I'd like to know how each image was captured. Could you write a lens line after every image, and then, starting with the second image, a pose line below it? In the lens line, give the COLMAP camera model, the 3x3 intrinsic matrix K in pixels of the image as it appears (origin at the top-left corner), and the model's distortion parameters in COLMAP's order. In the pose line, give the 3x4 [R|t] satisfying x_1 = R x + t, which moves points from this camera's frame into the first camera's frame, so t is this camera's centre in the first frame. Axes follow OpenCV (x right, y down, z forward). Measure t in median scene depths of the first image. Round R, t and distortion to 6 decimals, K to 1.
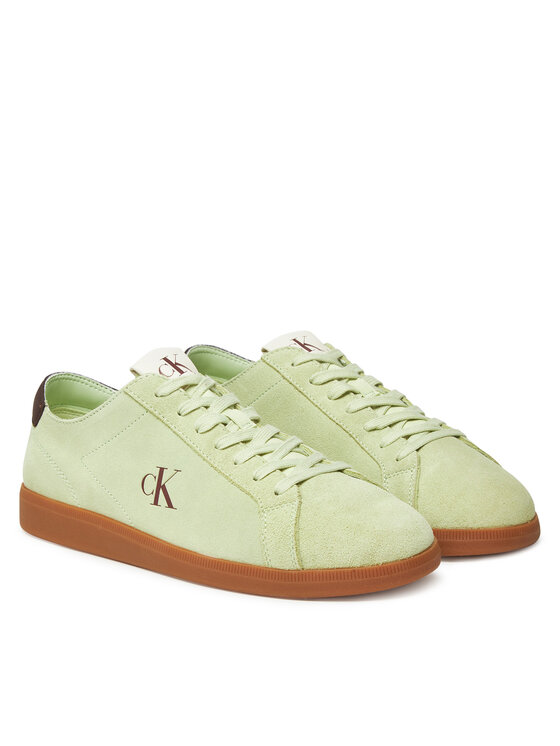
lens RADIAL K [[2026.5, 0, 280.0], [0, 2026.5, 373.0], [0, 0, 1]] dist [0.016195, 0.041384]
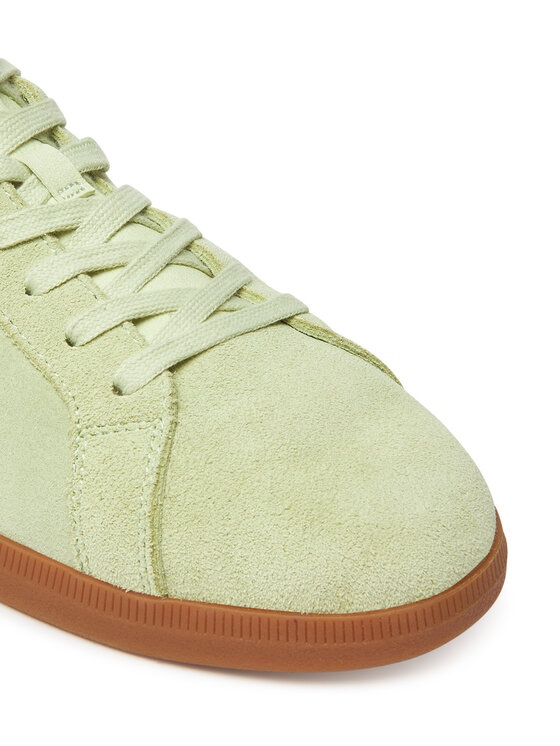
lens RADIAL K [[1681.5, 0, 280.0], [0, 1681.5, 373.0], [0, 0, 1]] dist [-0.082570, -0.297840]
pose [[0.996605, 0.073465, 0.037167, 0.017496], [-0.080363, 0.966141, 0.245179, -0.026809], [-0.017897, -0.247333, 0.968765, 0.678362]]
